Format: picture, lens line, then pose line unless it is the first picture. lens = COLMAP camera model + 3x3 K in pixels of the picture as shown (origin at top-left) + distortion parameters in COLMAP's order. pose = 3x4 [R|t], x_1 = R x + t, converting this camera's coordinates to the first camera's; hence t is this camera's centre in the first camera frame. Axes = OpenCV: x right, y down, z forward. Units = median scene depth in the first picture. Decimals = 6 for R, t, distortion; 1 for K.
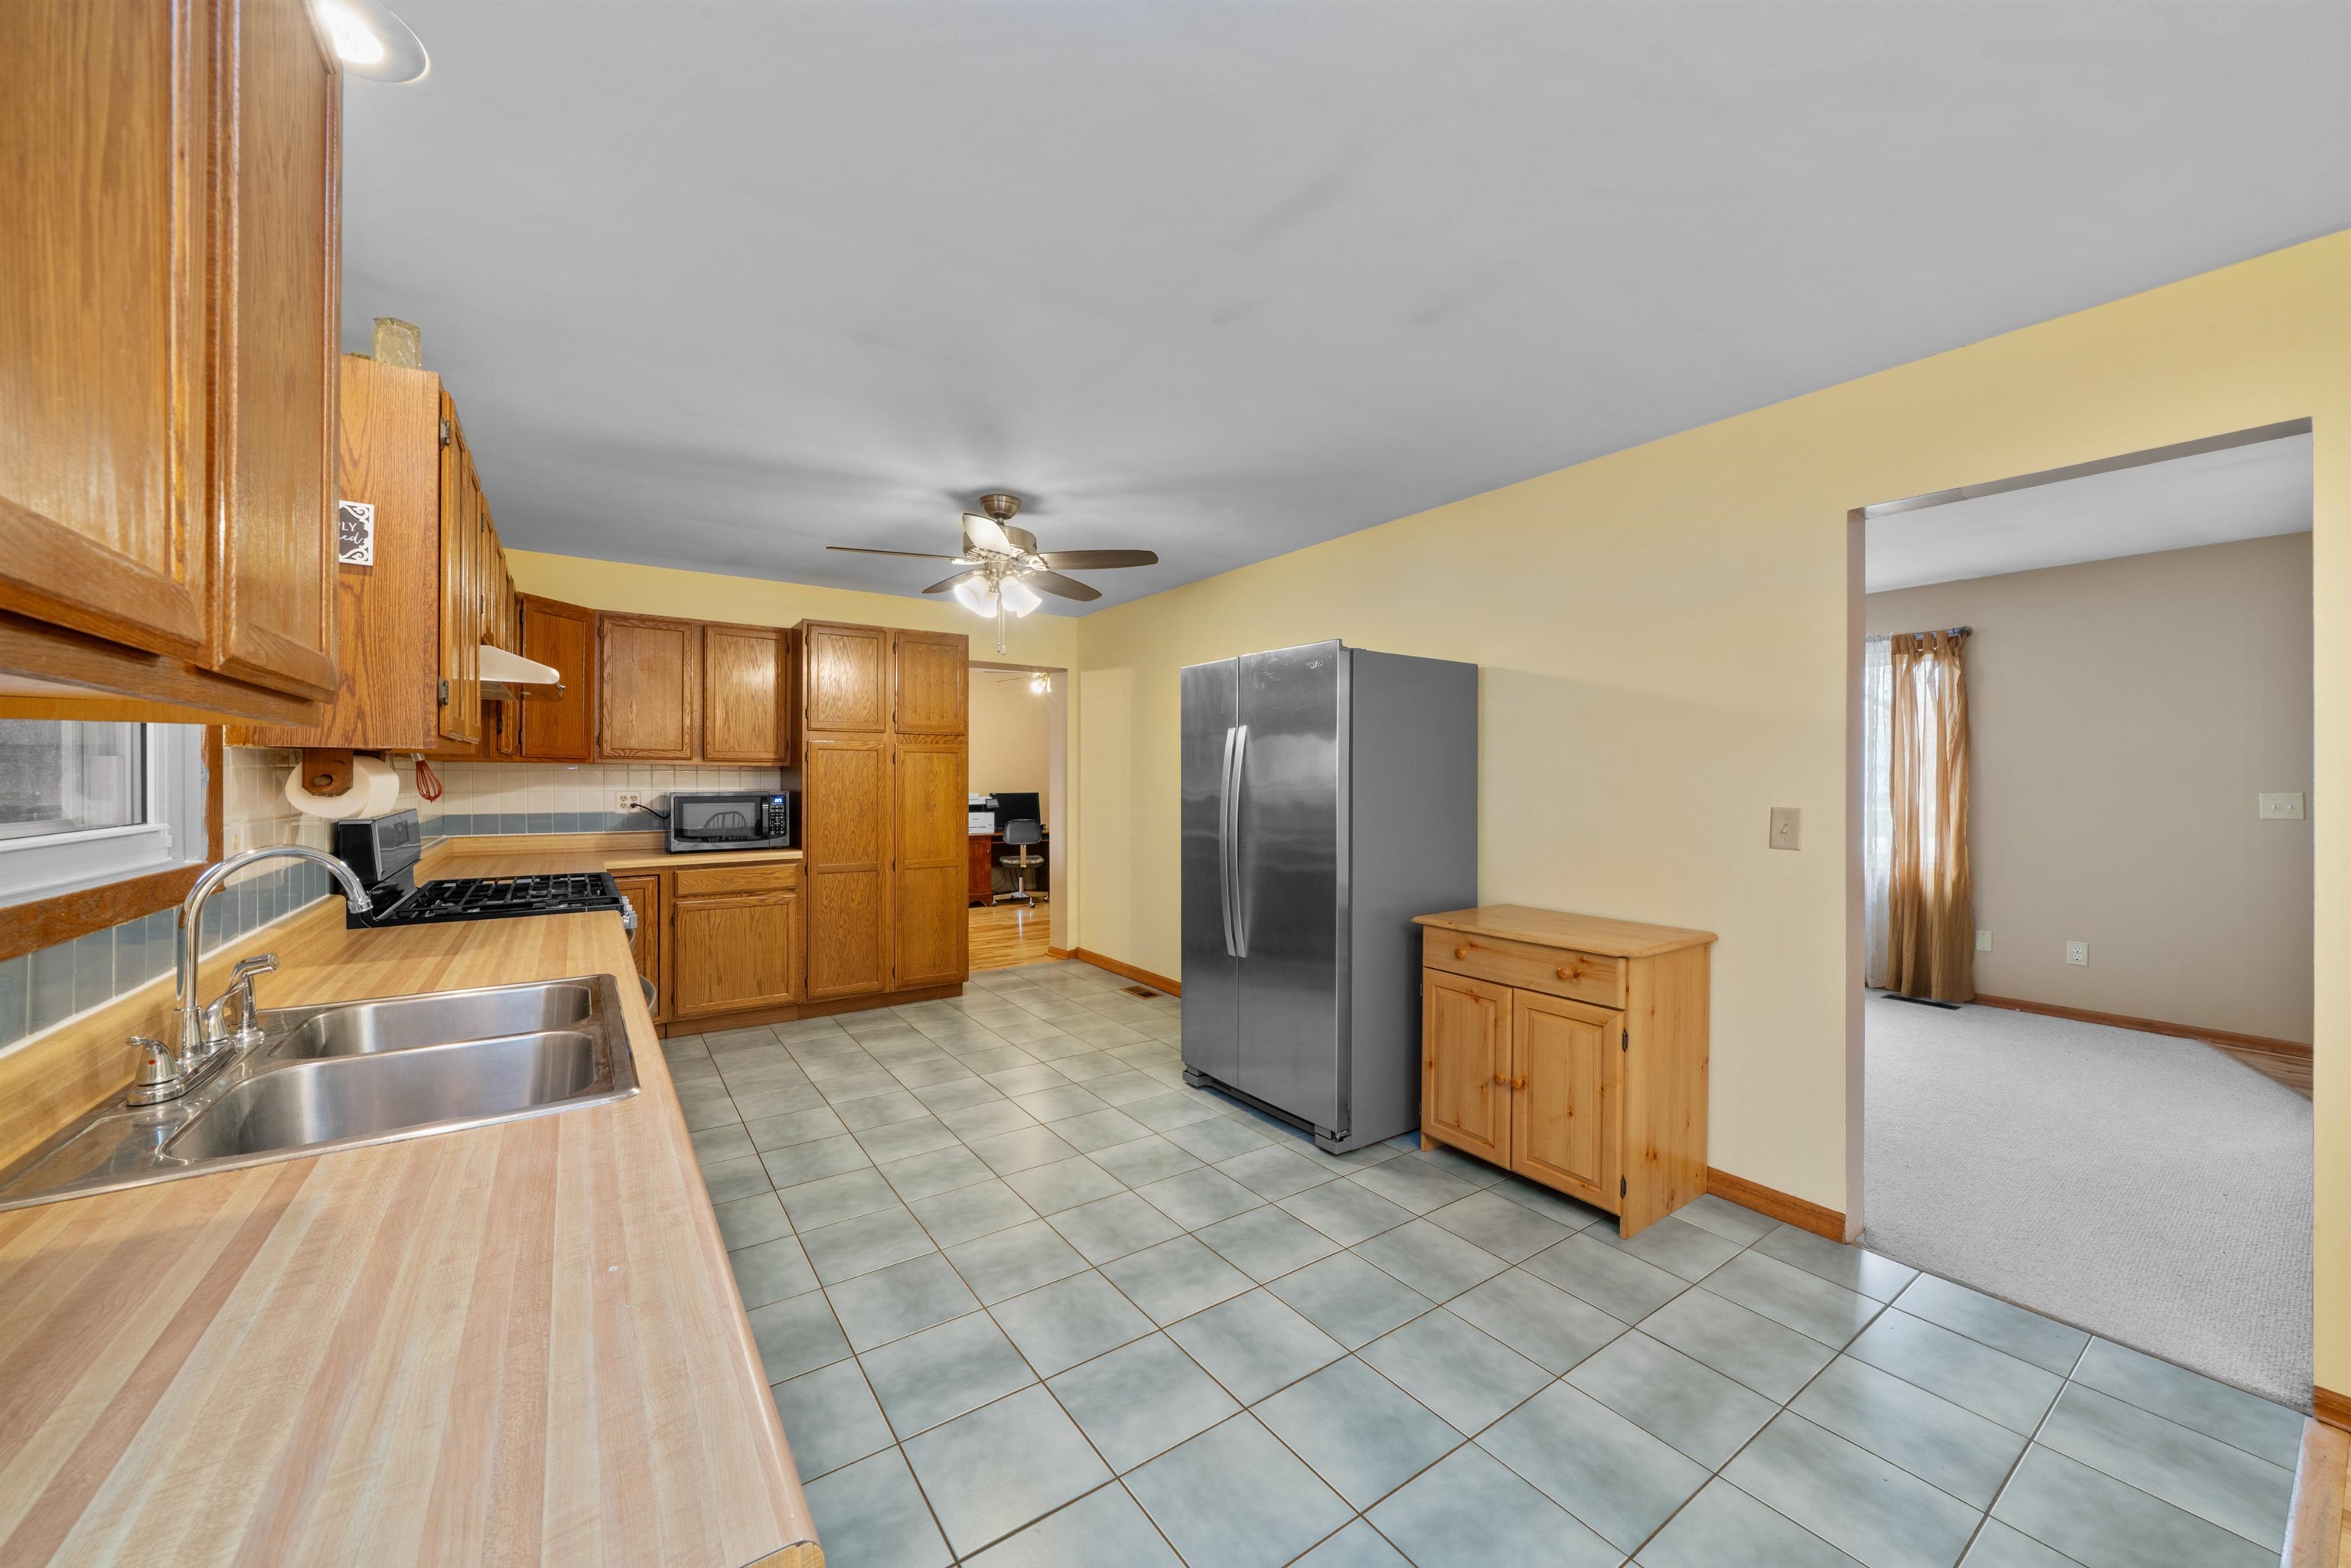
lens RADIAL K [[856.1, 0, 1129.0], [0, 856.1, 775.4], [0, 0, 1]] dist [0.000652, -0.000012]
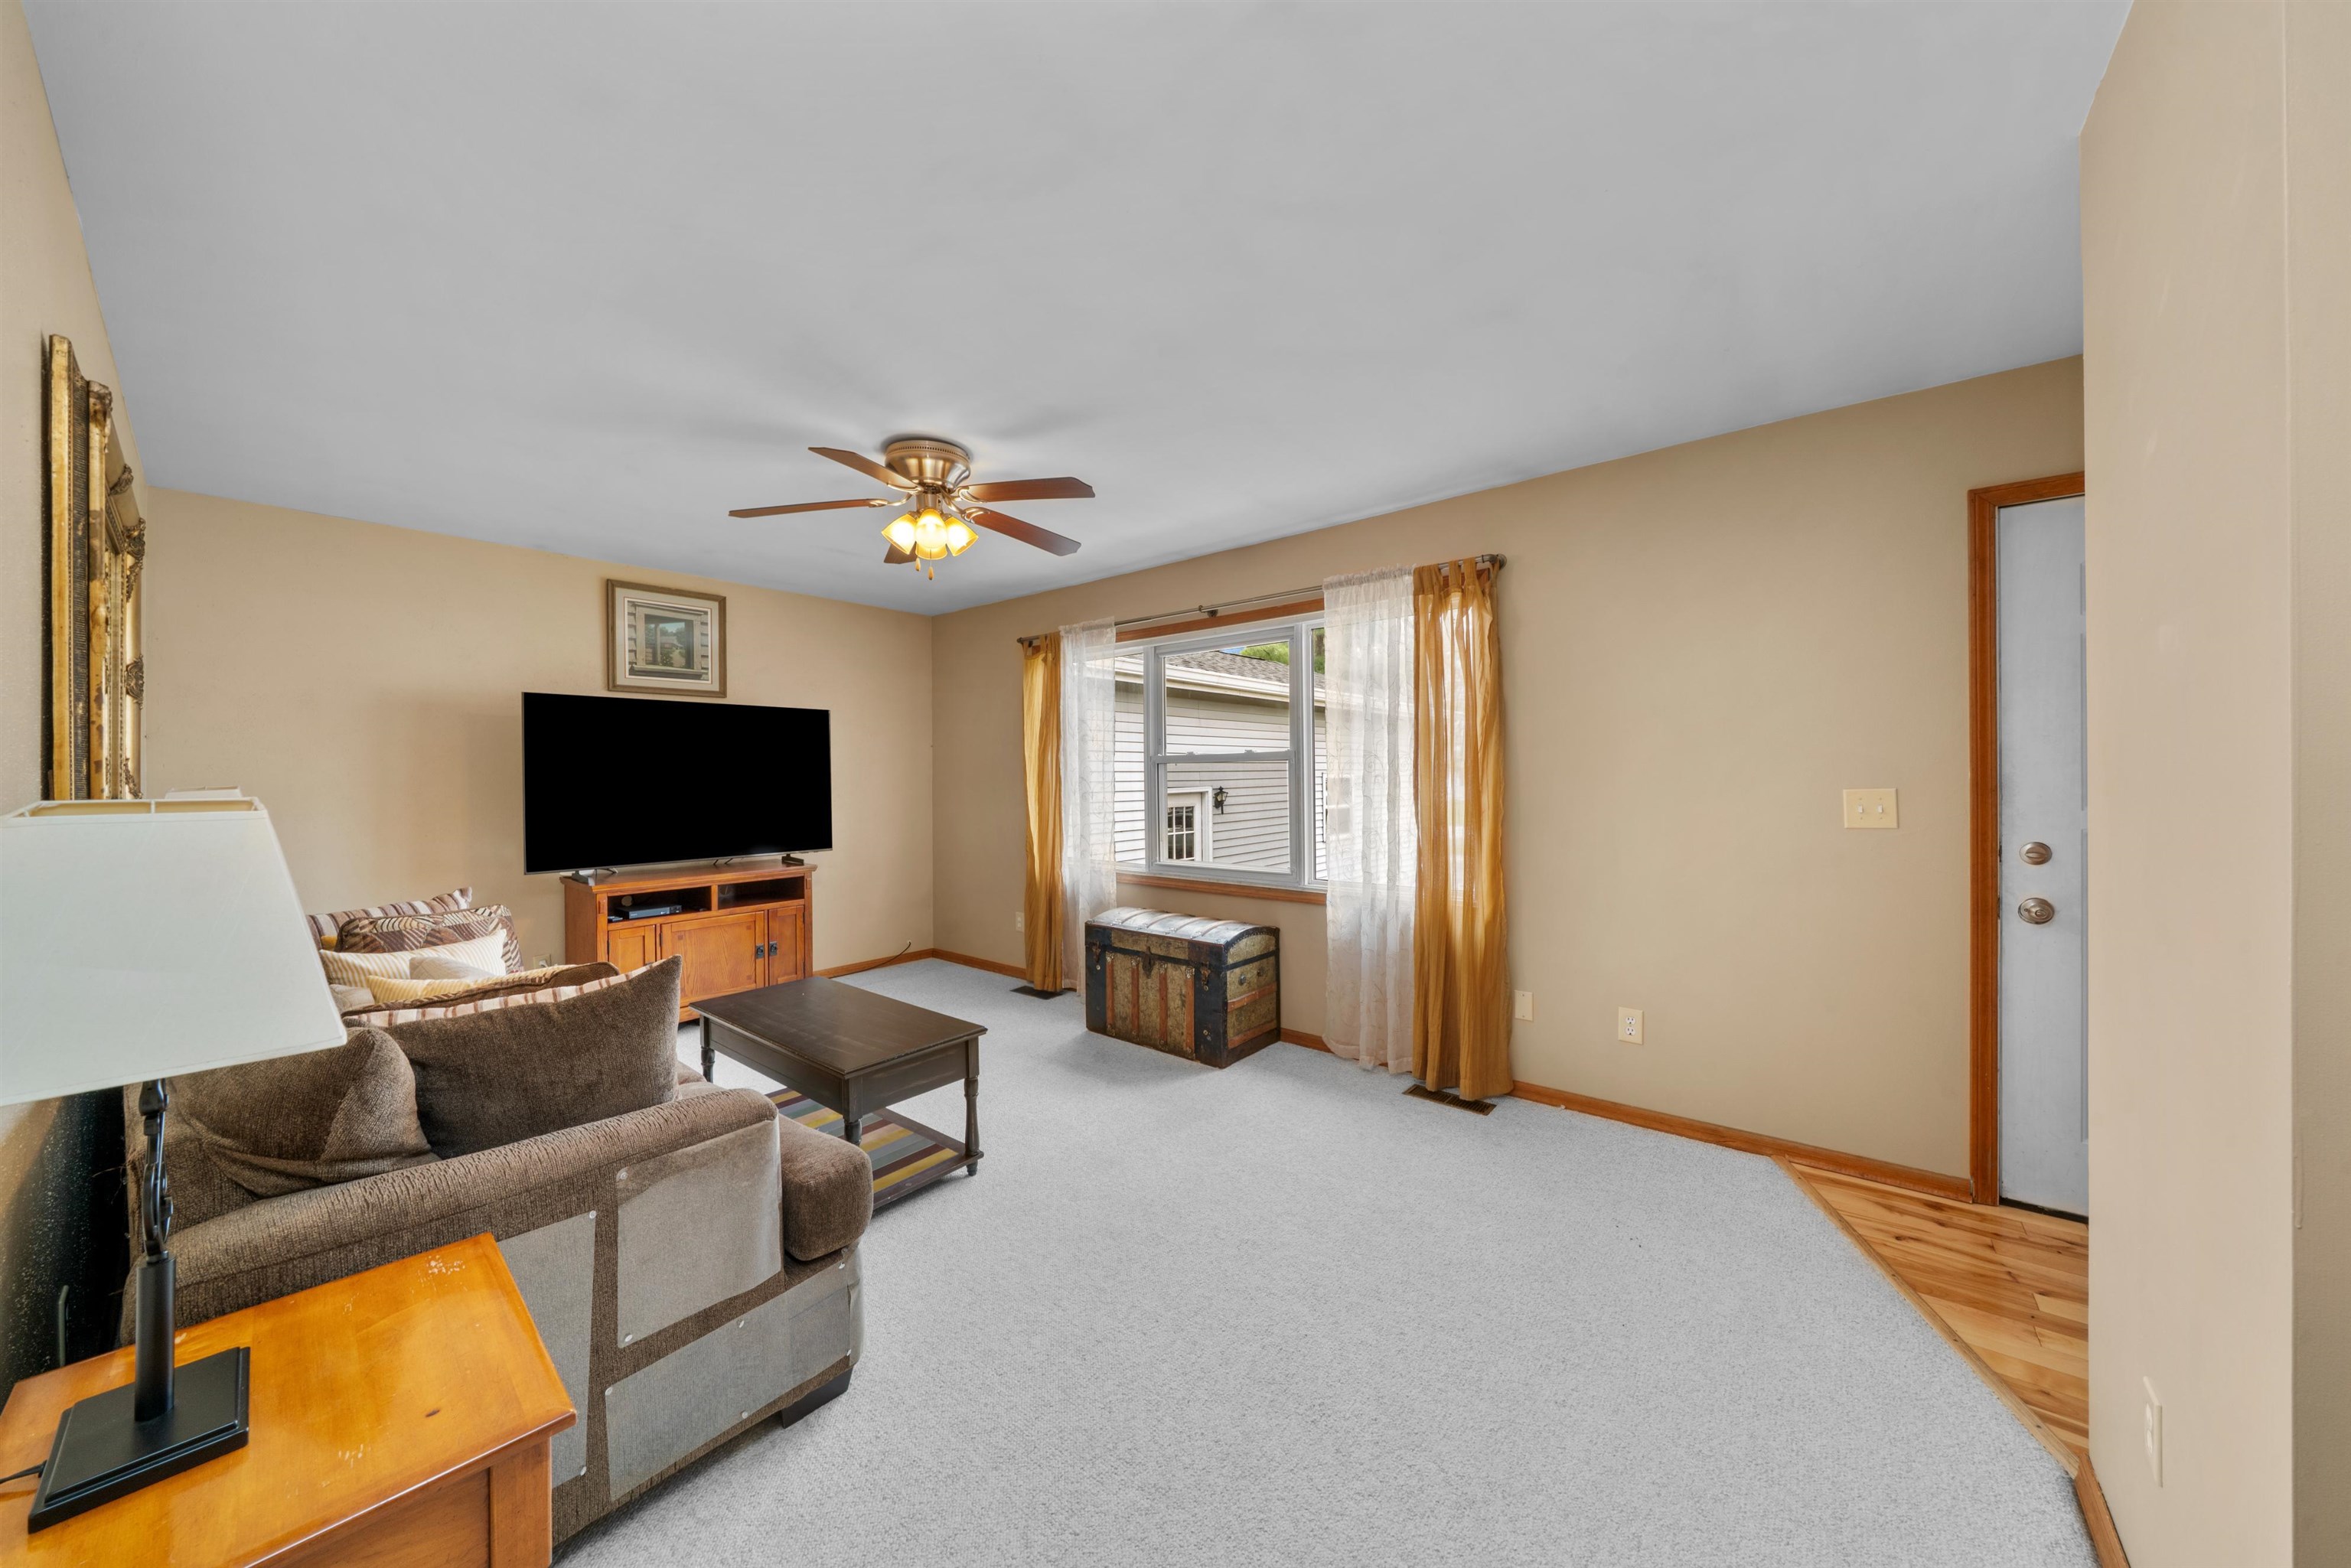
lens RADIAL K [[882.8, 0, 1042.5], [0, 882.8, 769.4], [0, 0, 1]] dist [-0.000507, 0.000015]
pose [[0.961233, -0.003308, 0.275718, 0.420274], [0.005430, 0.999961, -0.006931, 0.004771], [-0.275684, 0.008160, 0.961214, 0.411657]]
